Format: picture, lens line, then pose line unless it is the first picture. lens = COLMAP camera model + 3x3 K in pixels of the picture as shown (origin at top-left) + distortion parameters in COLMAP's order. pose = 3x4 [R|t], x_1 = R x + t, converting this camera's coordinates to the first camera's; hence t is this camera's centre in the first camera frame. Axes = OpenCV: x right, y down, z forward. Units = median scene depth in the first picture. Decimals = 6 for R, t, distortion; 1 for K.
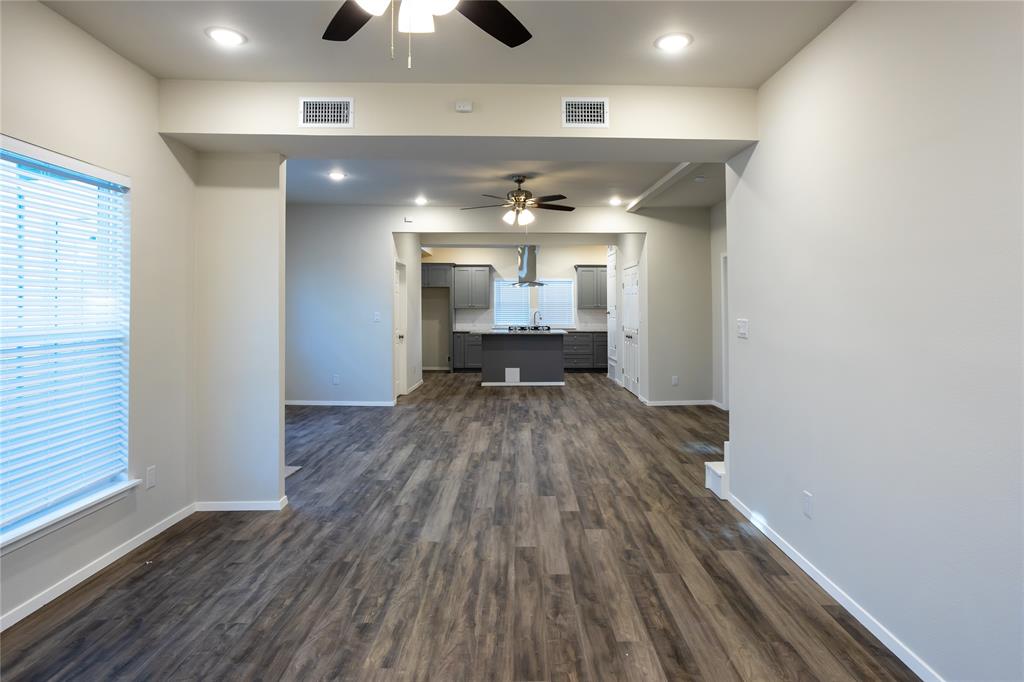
lens RADIAL K [[573.8, 0, 514.6], [0, 573.8, 295.2], [0, 0, 1]] dist [-0.028374, 0.013327]
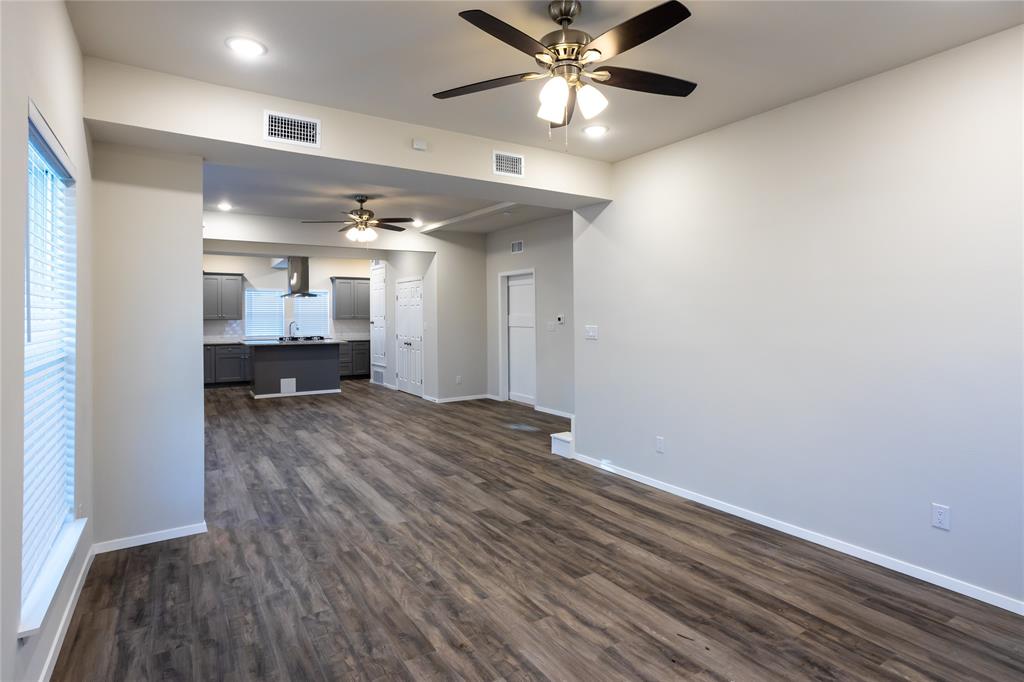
lens RADIAL K [[550.8, 0, 514.1], [0, 550.8, 312.4], [0, 0, 1]] dist [-0.021609, 0.013890]
pose [[0.852149, 0.000186, 0.523299, -0.506335], [-0.006678, 0.999922, 0.010520, -0.004085], [-0.523256, -0.012459, 0.852084, -0.052942]]
